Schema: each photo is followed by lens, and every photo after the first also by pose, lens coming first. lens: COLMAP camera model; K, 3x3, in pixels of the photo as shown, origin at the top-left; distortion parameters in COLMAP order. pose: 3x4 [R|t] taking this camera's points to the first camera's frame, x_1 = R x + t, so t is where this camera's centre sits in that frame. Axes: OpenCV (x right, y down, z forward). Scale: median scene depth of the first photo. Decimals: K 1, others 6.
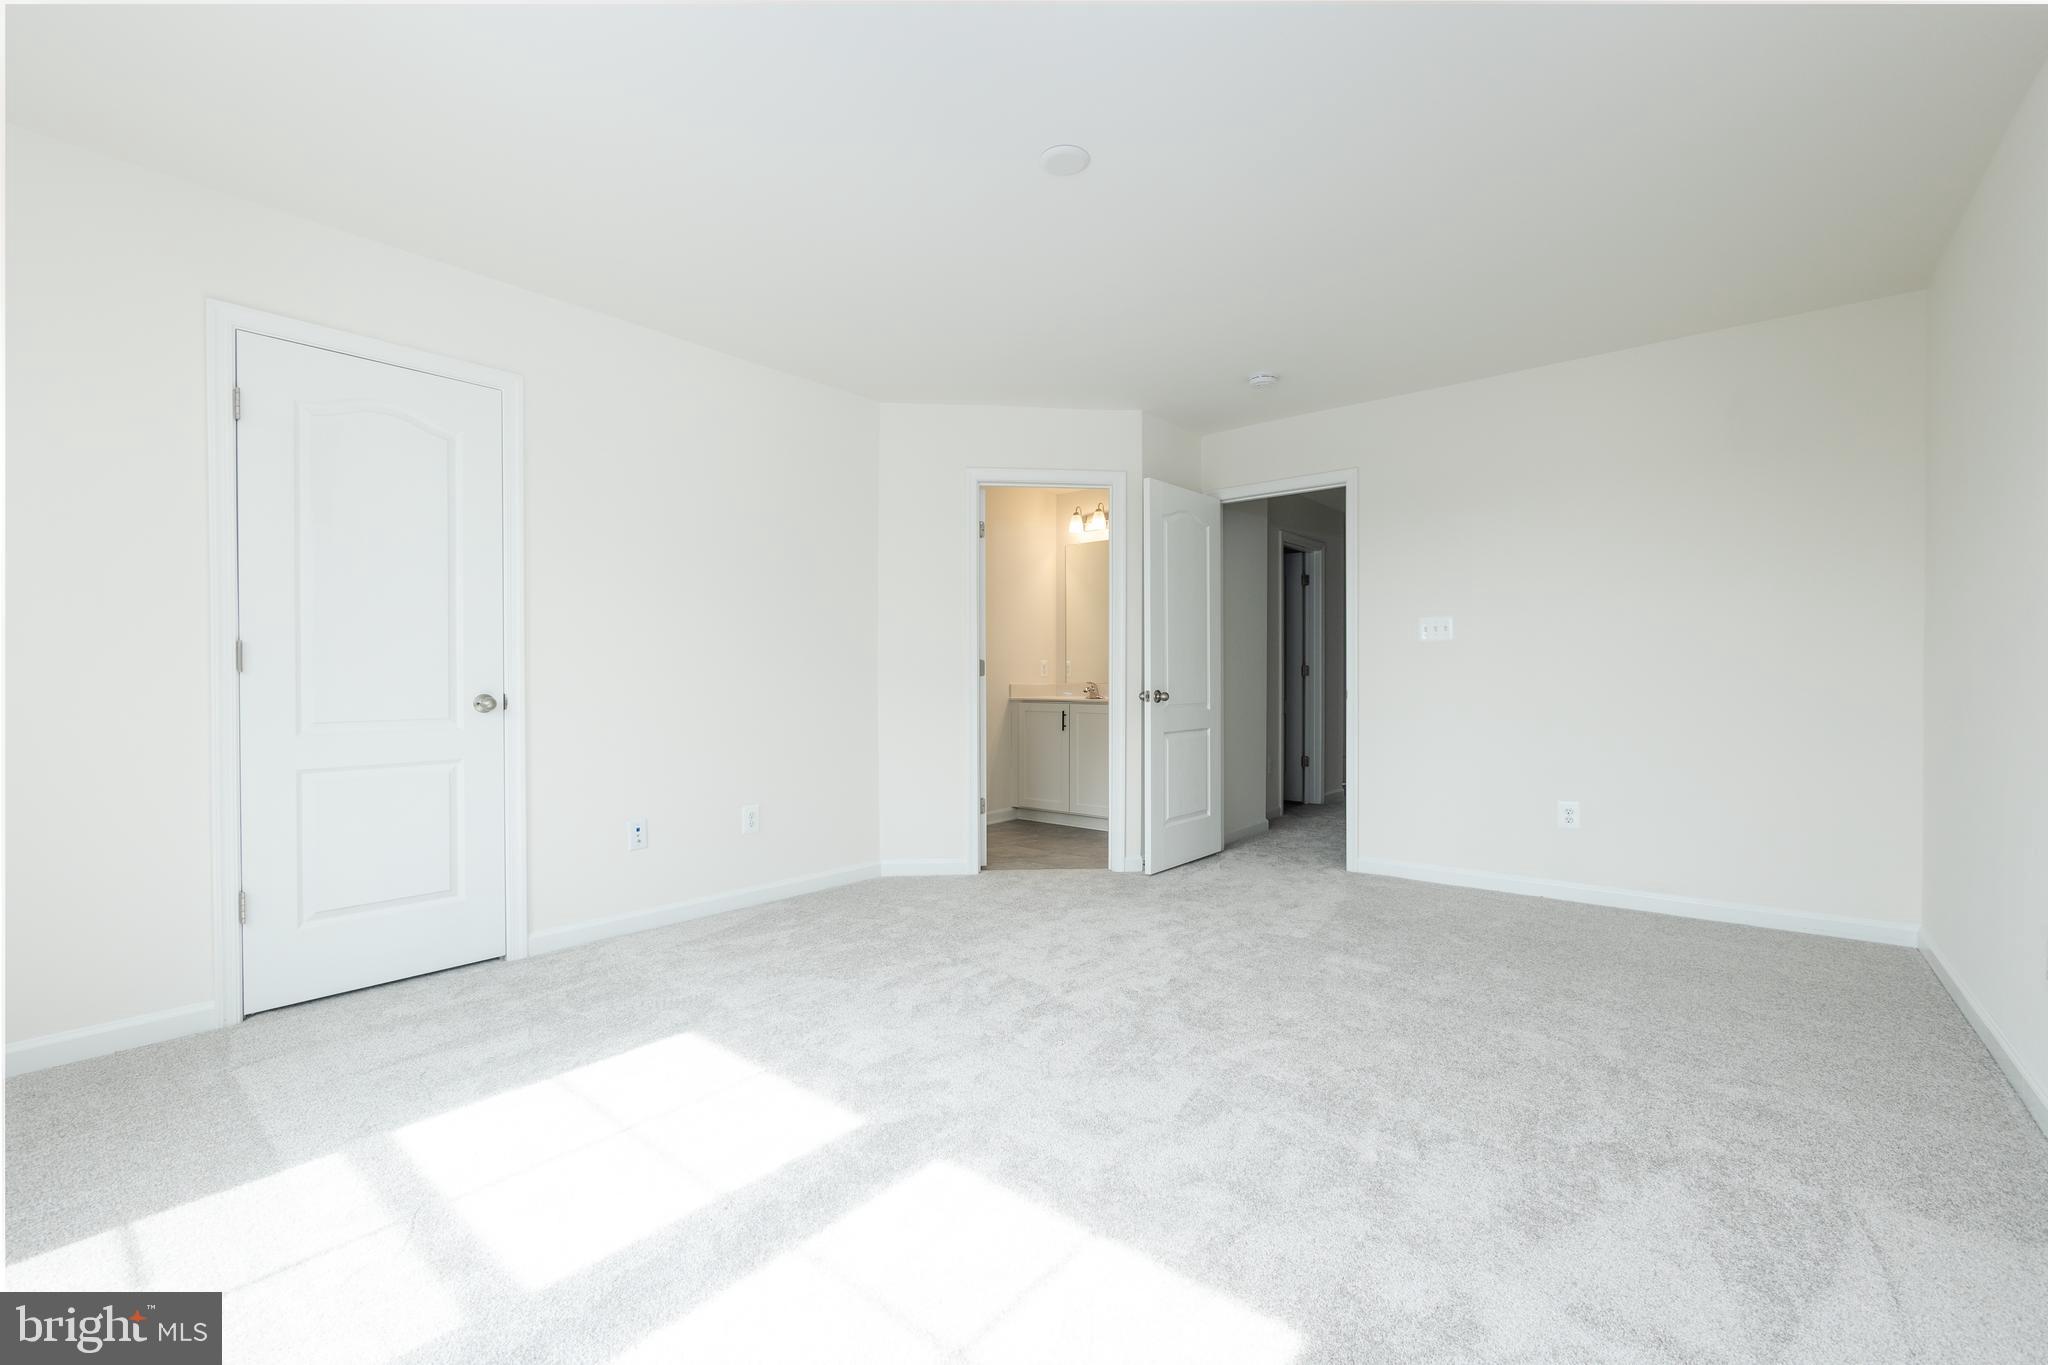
lens RADIAL K [[881.0, 0, 1022.8], [0, 881.0, 676.3], [0, 0, 1]] dist [0.001487, 0.000057]
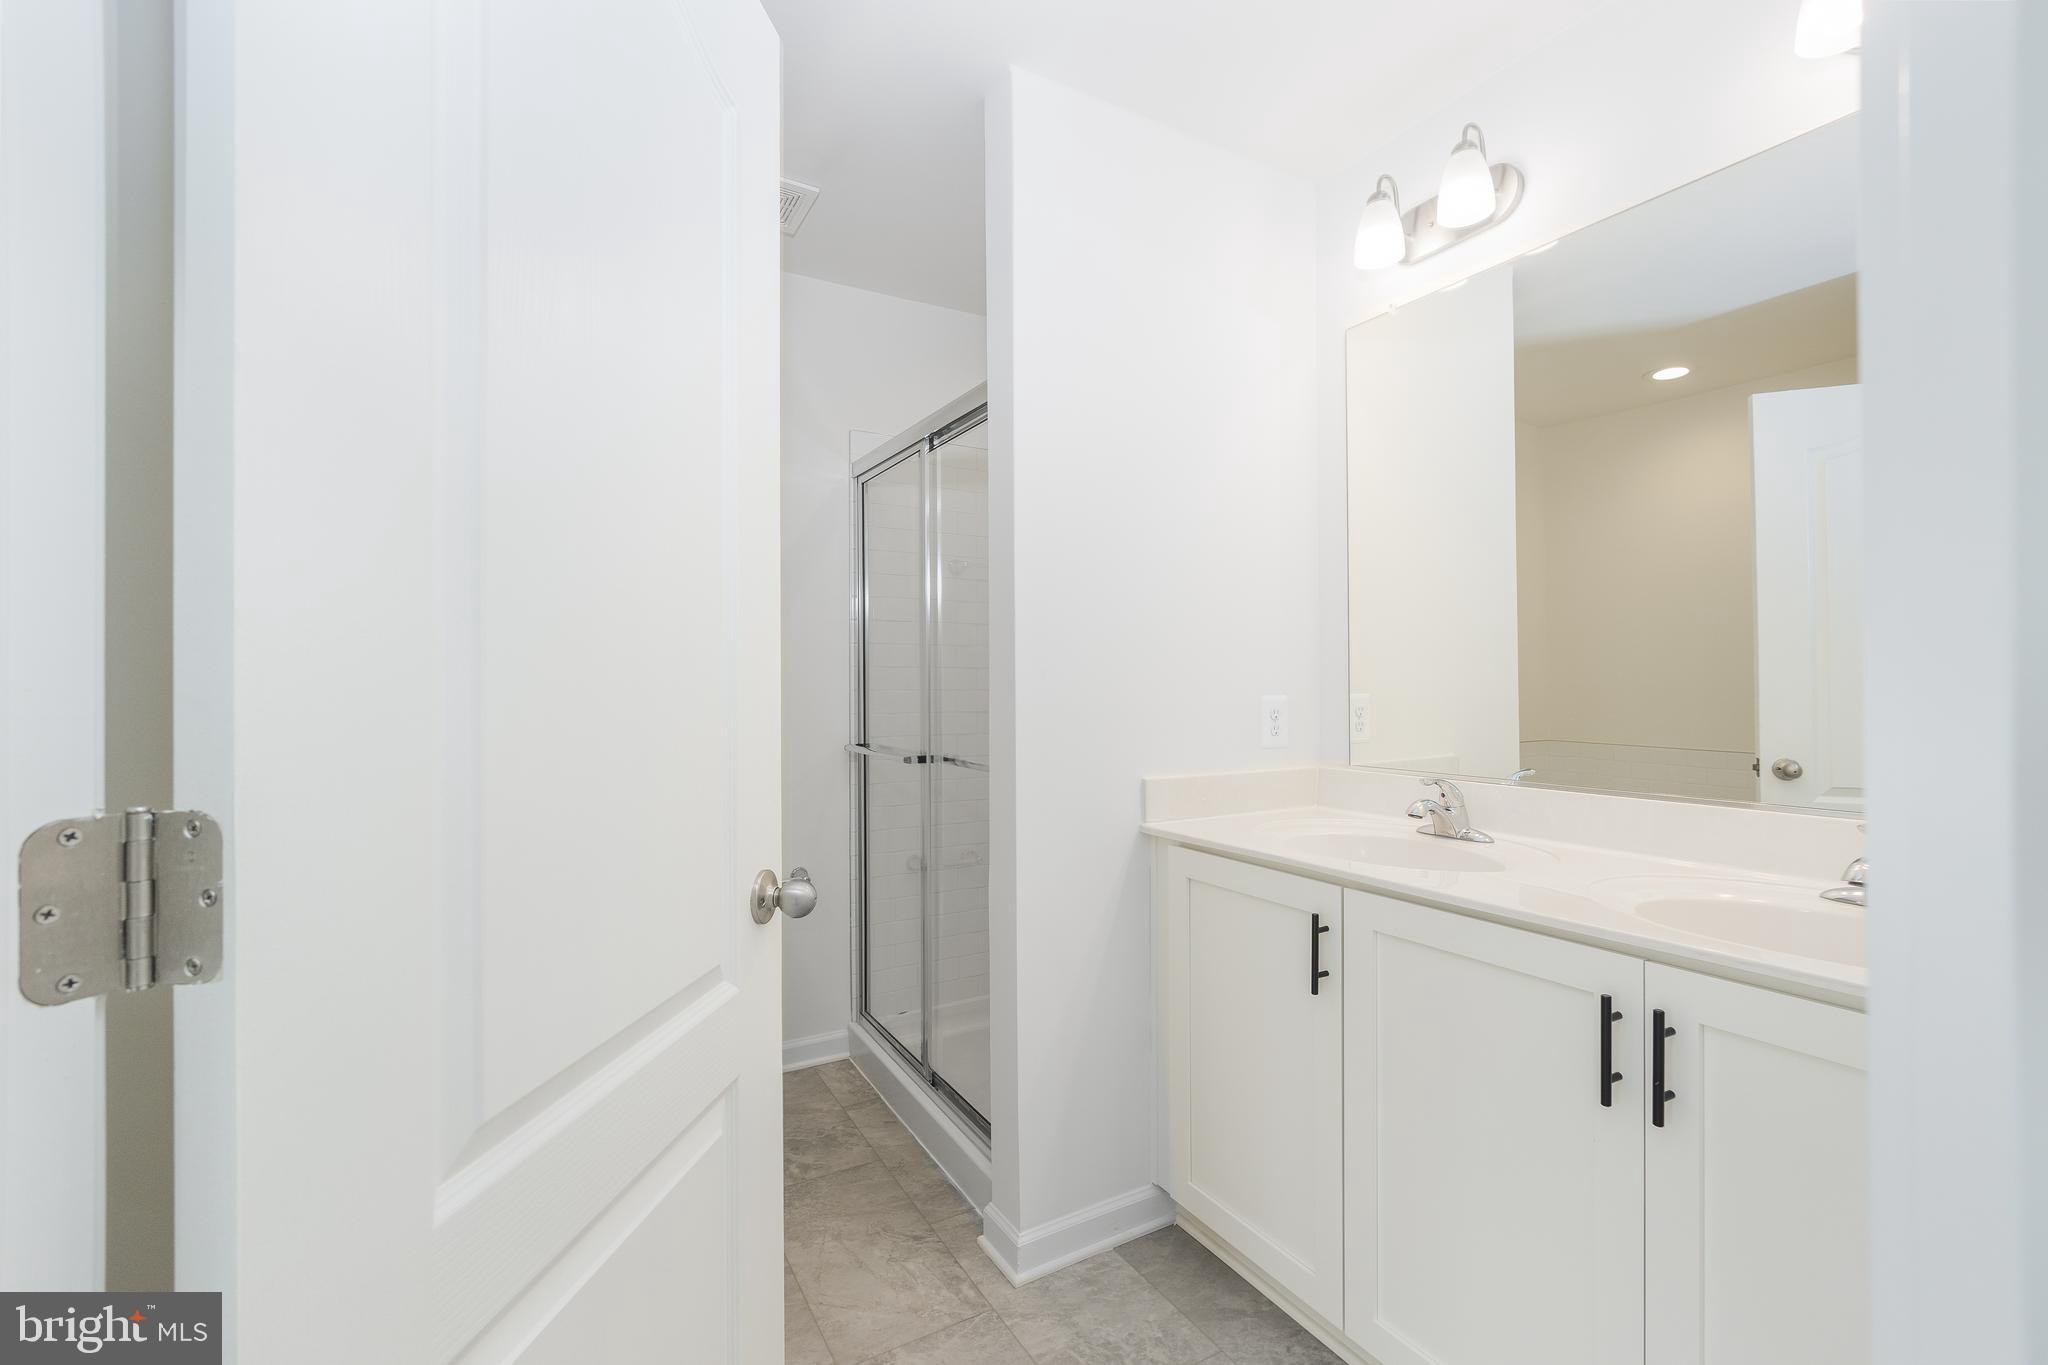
lens RADIAL K [[881.0, 0, 1022.8], [0, 881.0, 676.3], [0, 0, 1]] dist [0.001487, 0.000057]
pose [[0.938799, -0.000730, -0.344466, 0.051214], [-0.001067, 0.999987, -0.005025, -0.024253], [0.344465, 0.005085, 0.938786, 0.702485]]
